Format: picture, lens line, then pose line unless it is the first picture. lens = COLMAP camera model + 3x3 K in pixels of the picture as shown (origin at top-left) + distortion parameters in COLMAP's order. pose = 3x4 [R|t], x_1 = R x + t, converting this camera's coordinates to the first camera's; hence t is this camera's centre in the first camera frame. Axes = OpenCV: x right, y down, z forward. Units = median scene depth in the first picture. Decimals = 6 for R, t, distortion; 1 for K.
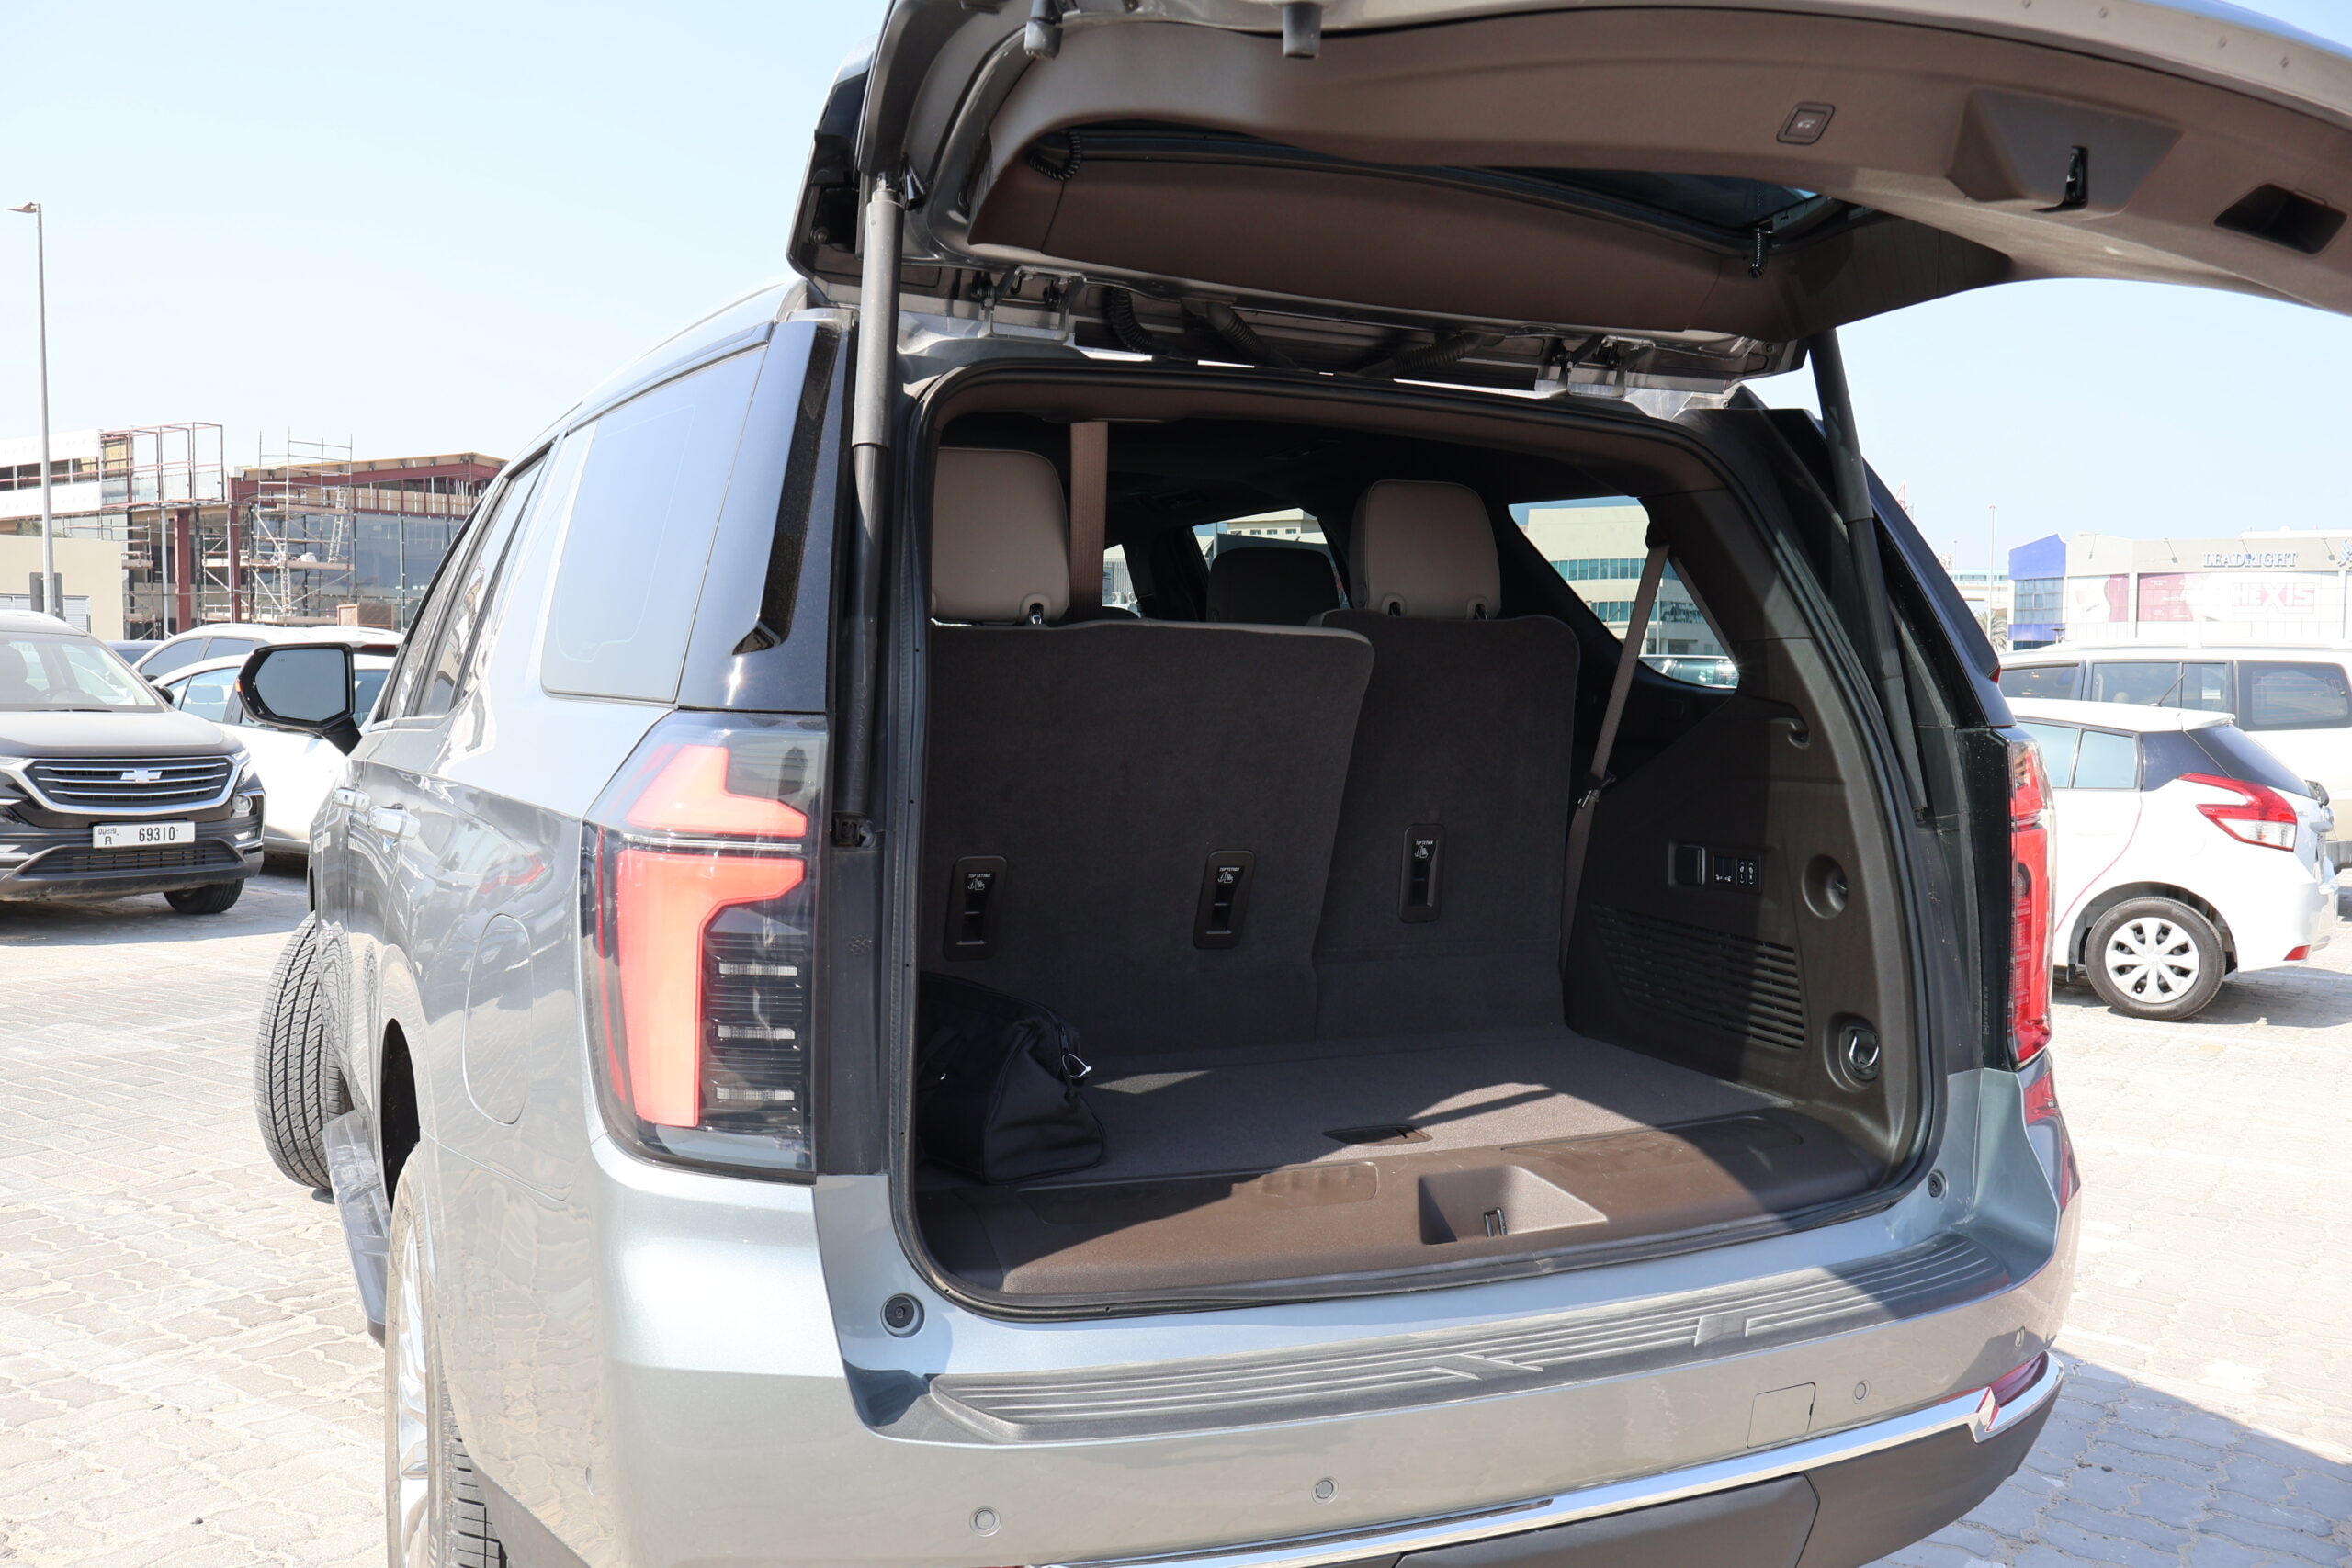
lens RADIAL K [[1945.1, 0, 1182.9], [0, 1945.1, 792.5], [0, 0, 1]] dist [-0.004756, -0.003983]
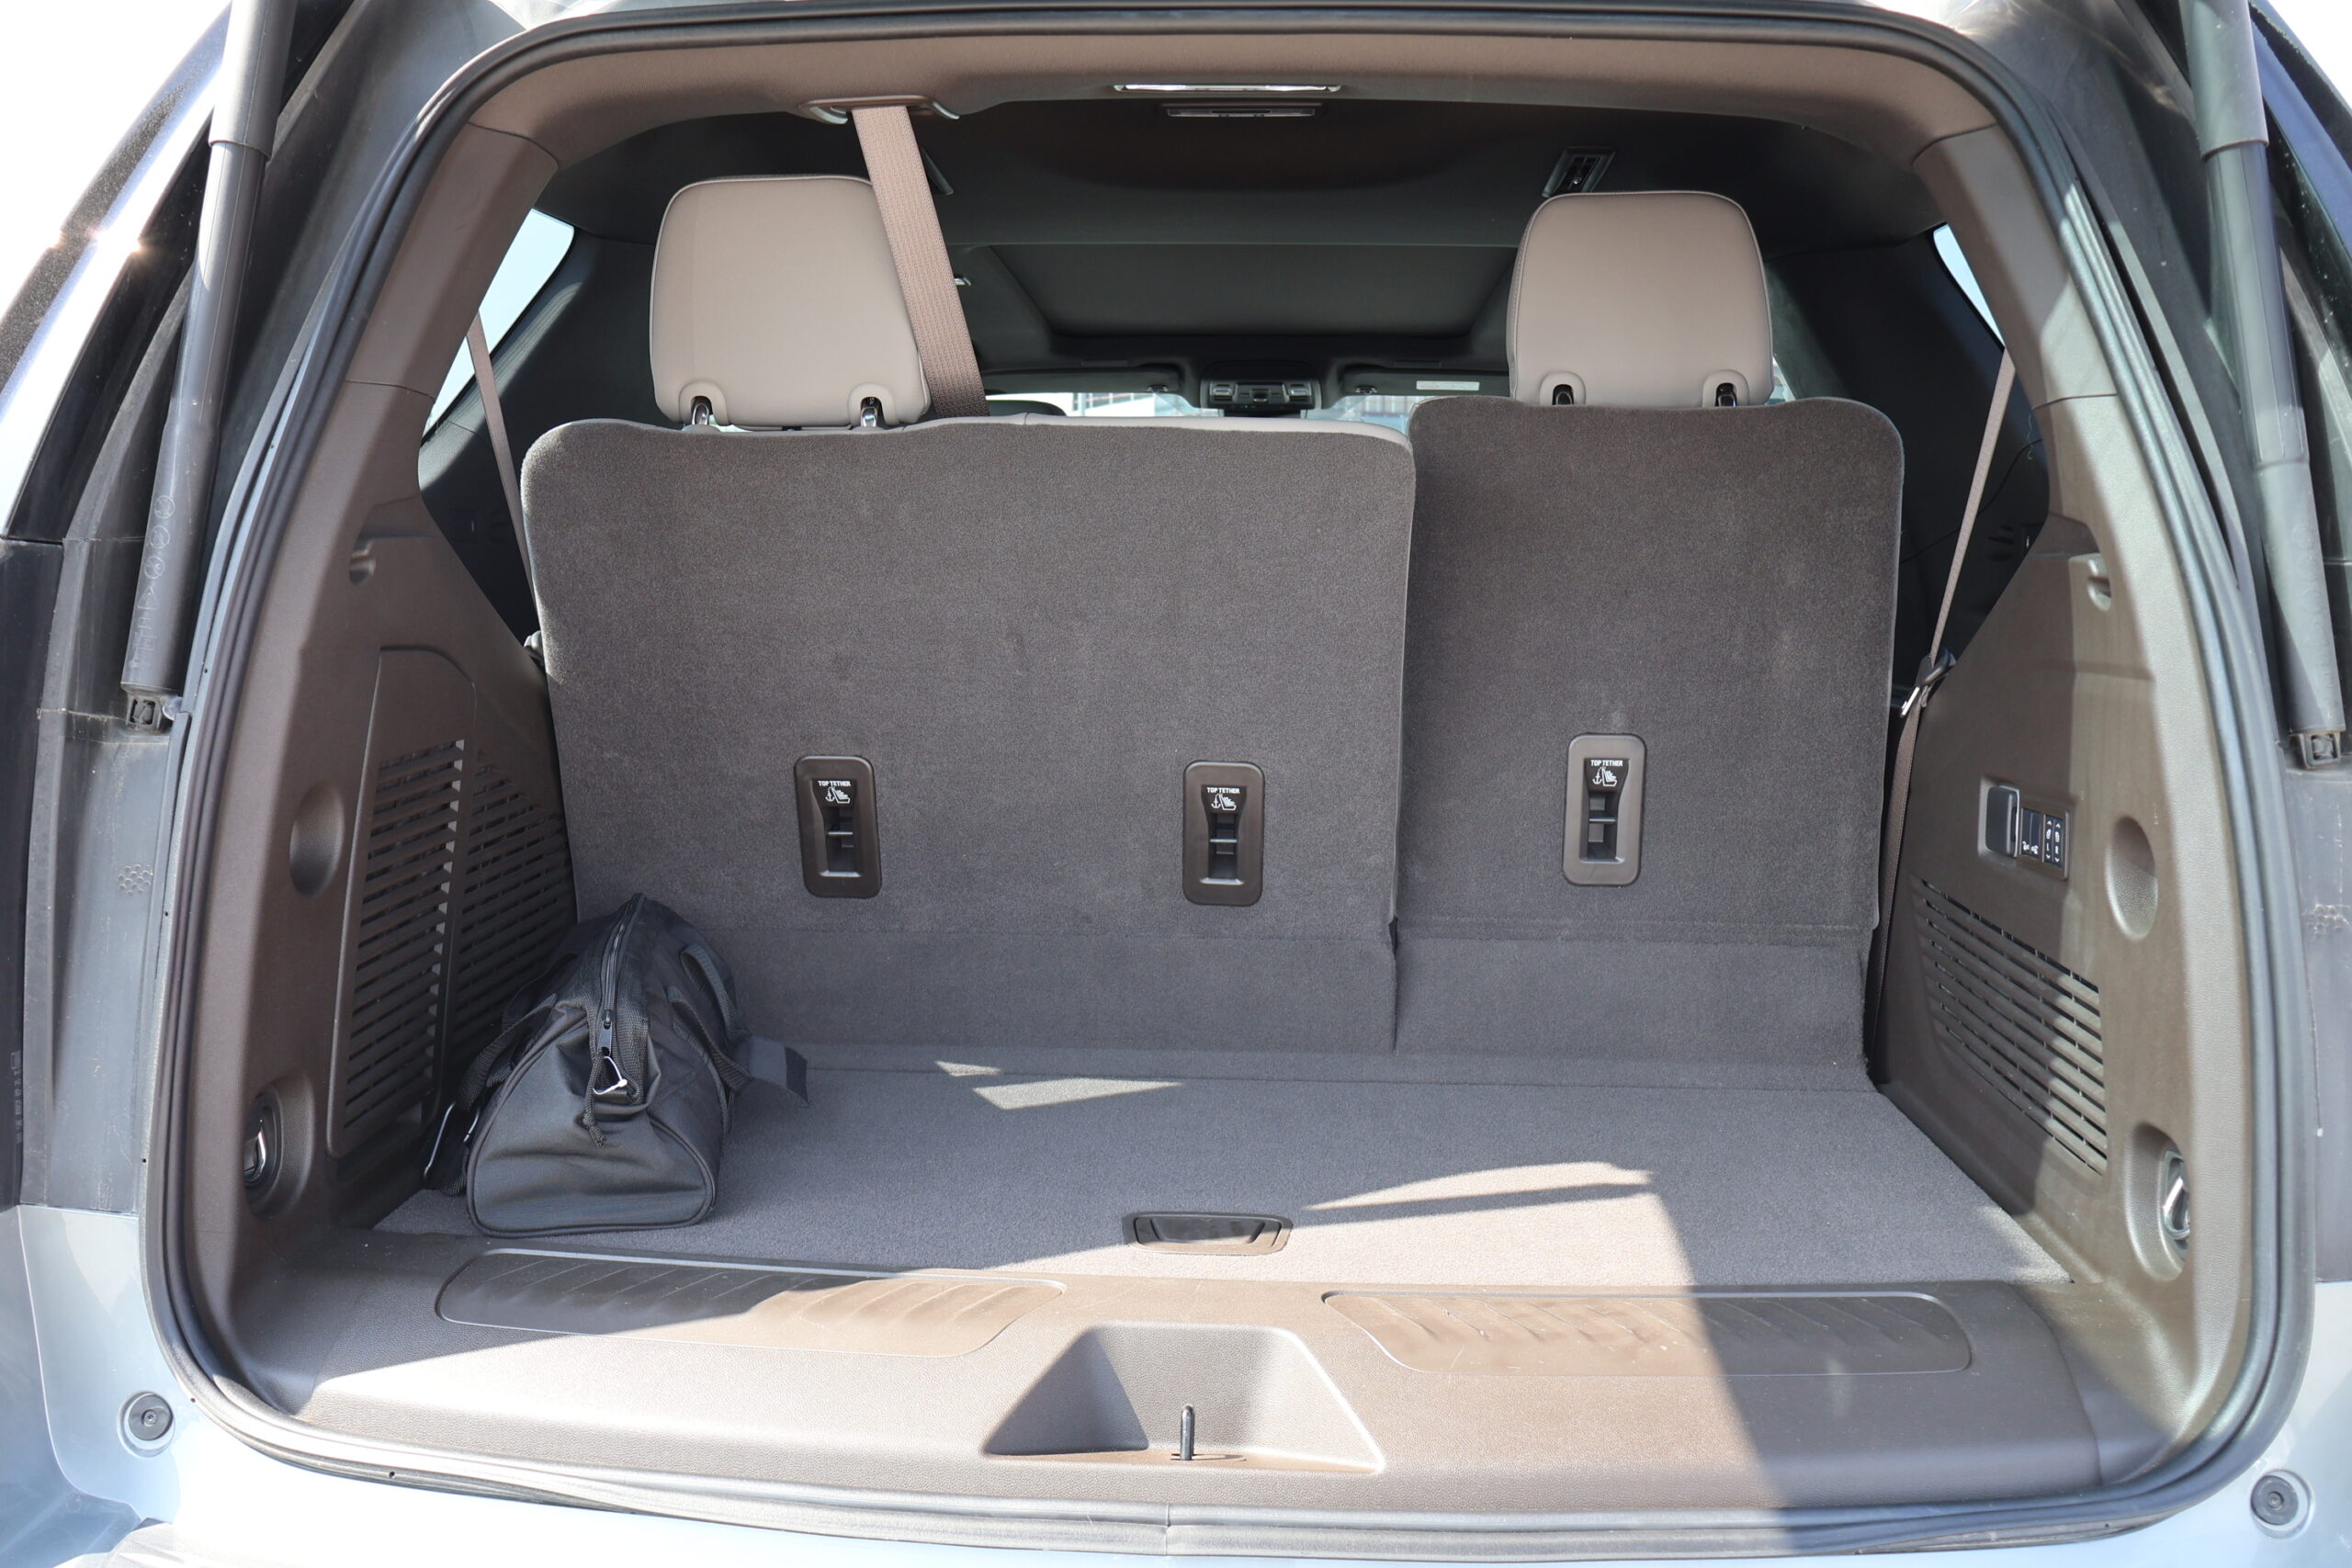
lens RADIAL K [[1945.1, 0, 1184.0], [0, 1945.1, 777.0], [0, 0, 1]] dist [-0.004756, -0.003983]
pose [[0.876409, 0.043419, -0.479605, 0.345506], [-0.020793, 0.998410, 0.052391, -0.000216], [0.481118, -0.035944, 0.875919, 0.414682]]
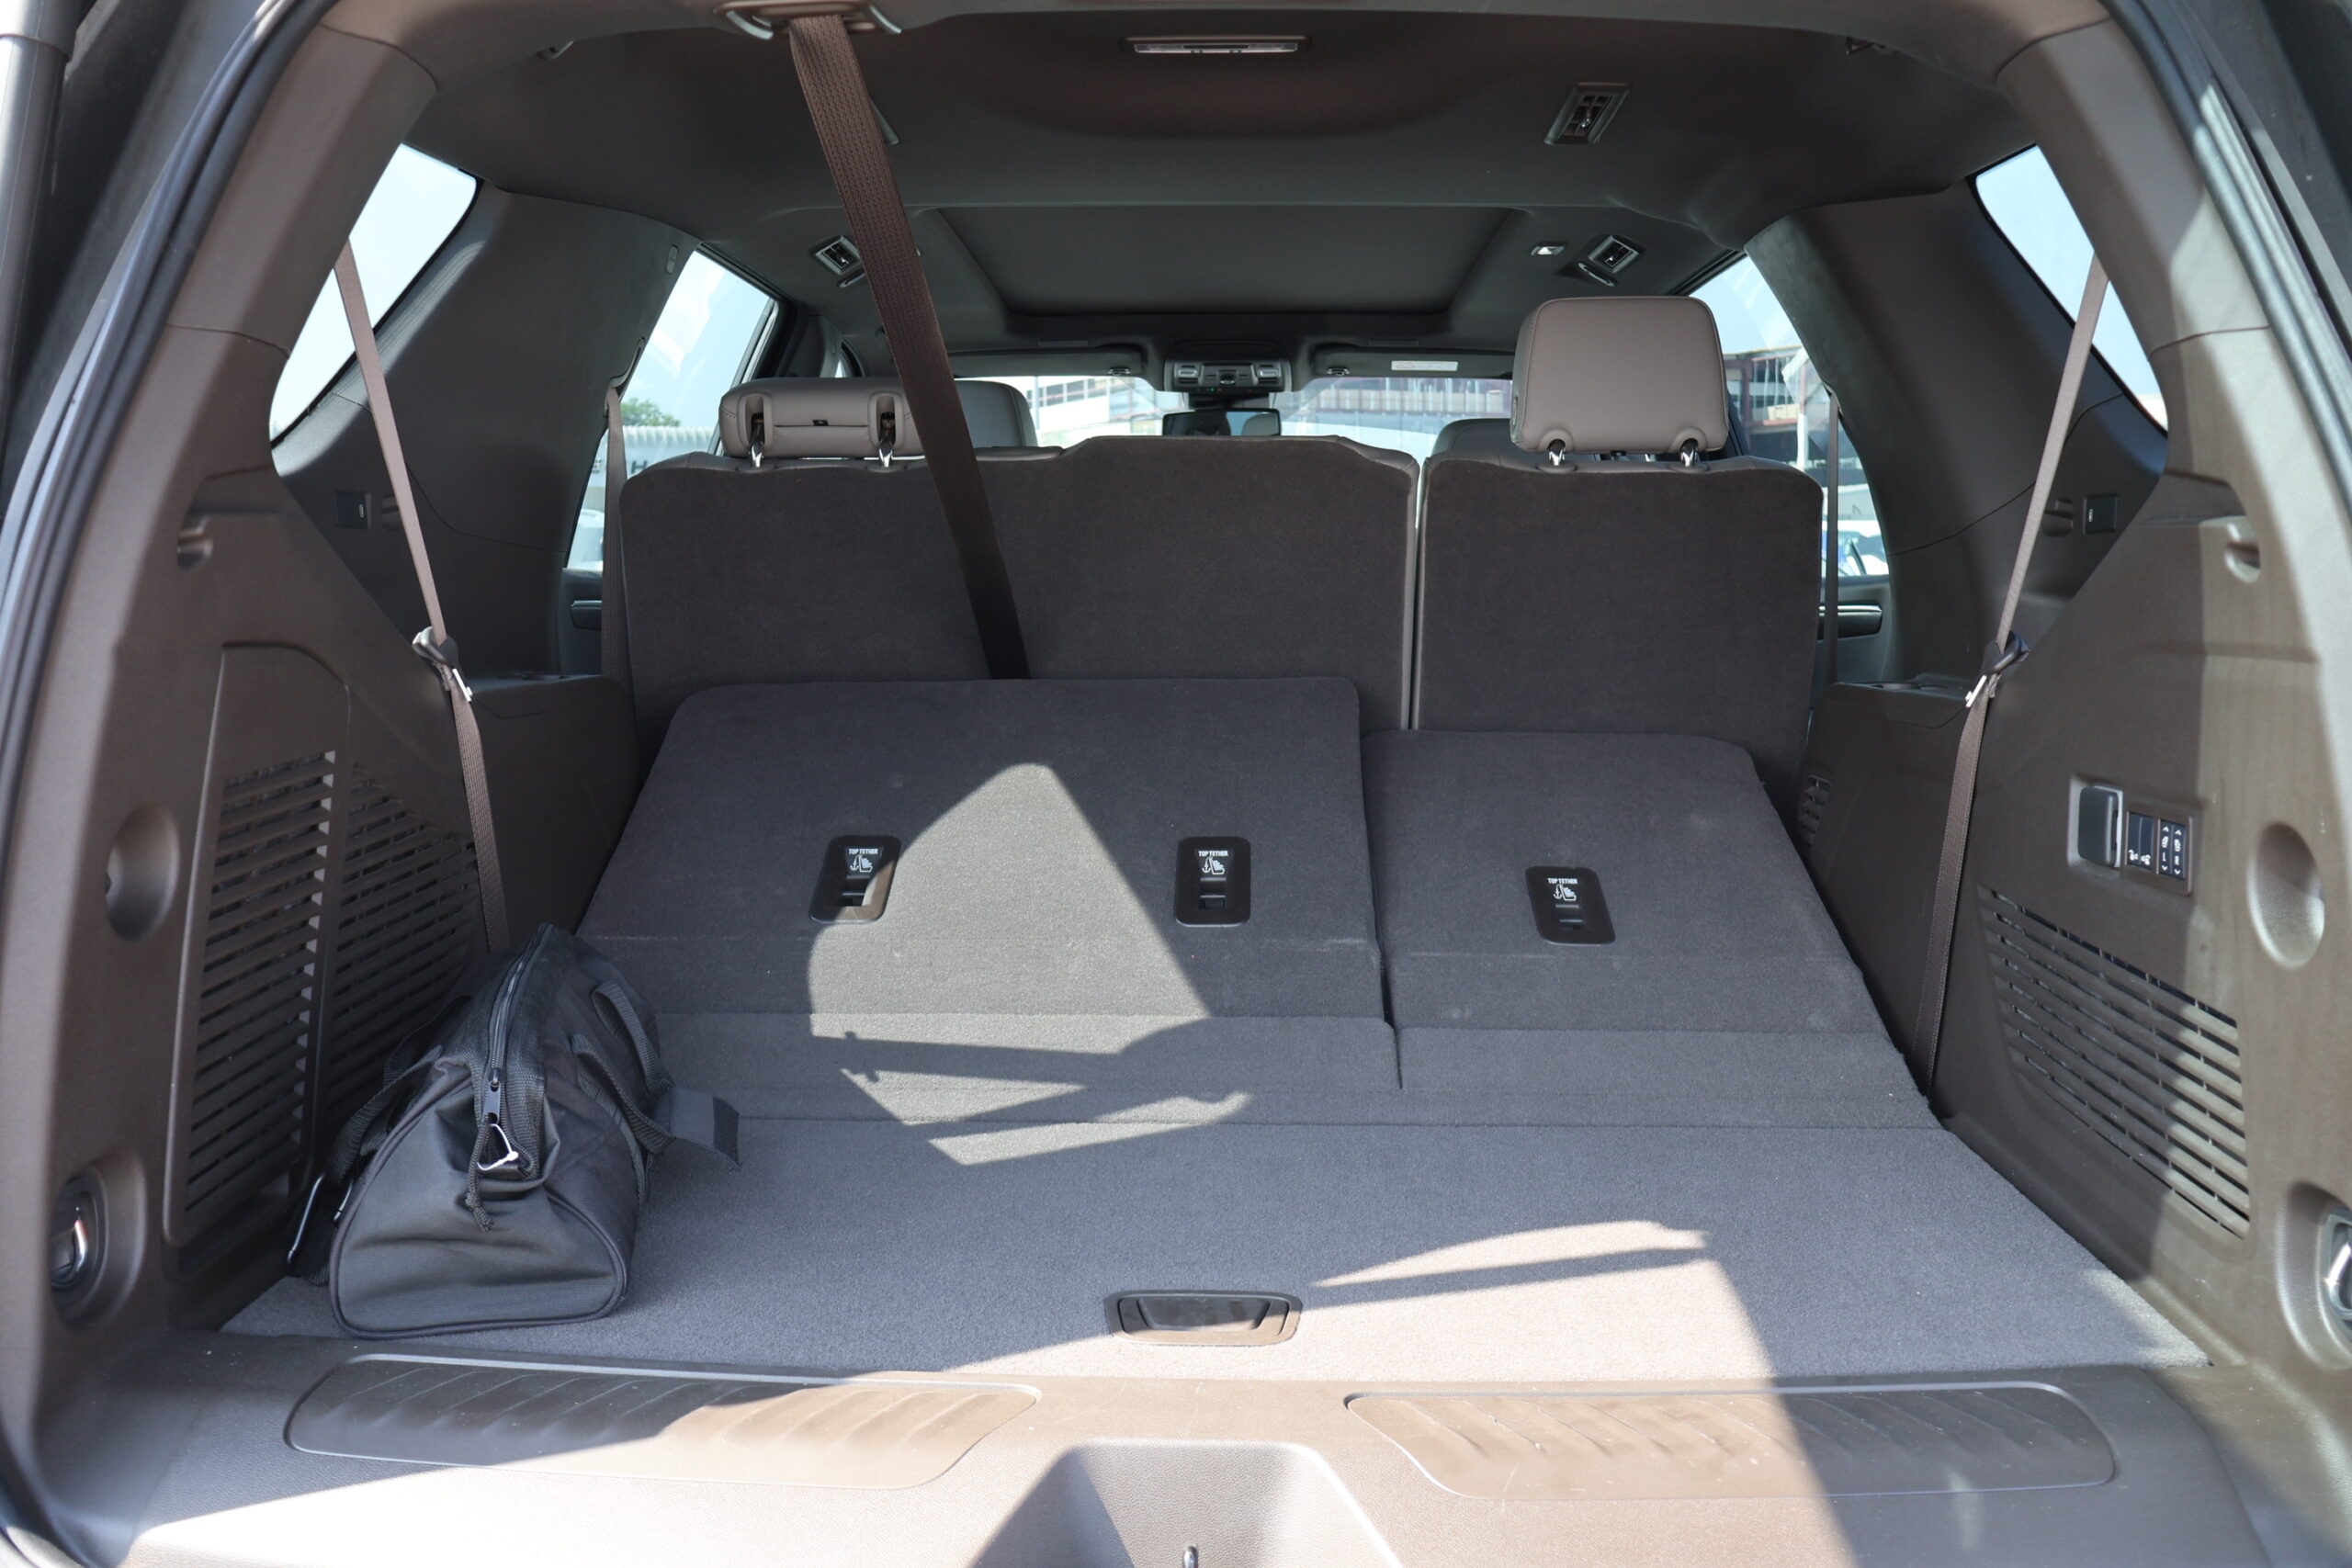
lens RADIAL K [[1945.1, 0, 1184.3], [0, 1945.1, 783.5], [0, 0, 1]] dist [-0.004756, -0.003983]
pose [[0.887015, 0.036281, -0.460313, 0.301155], [-0.011773, 0.998361, 0.056003, 0.001321], [0.461590, -0.044256, 0.885989, 0.480787]]
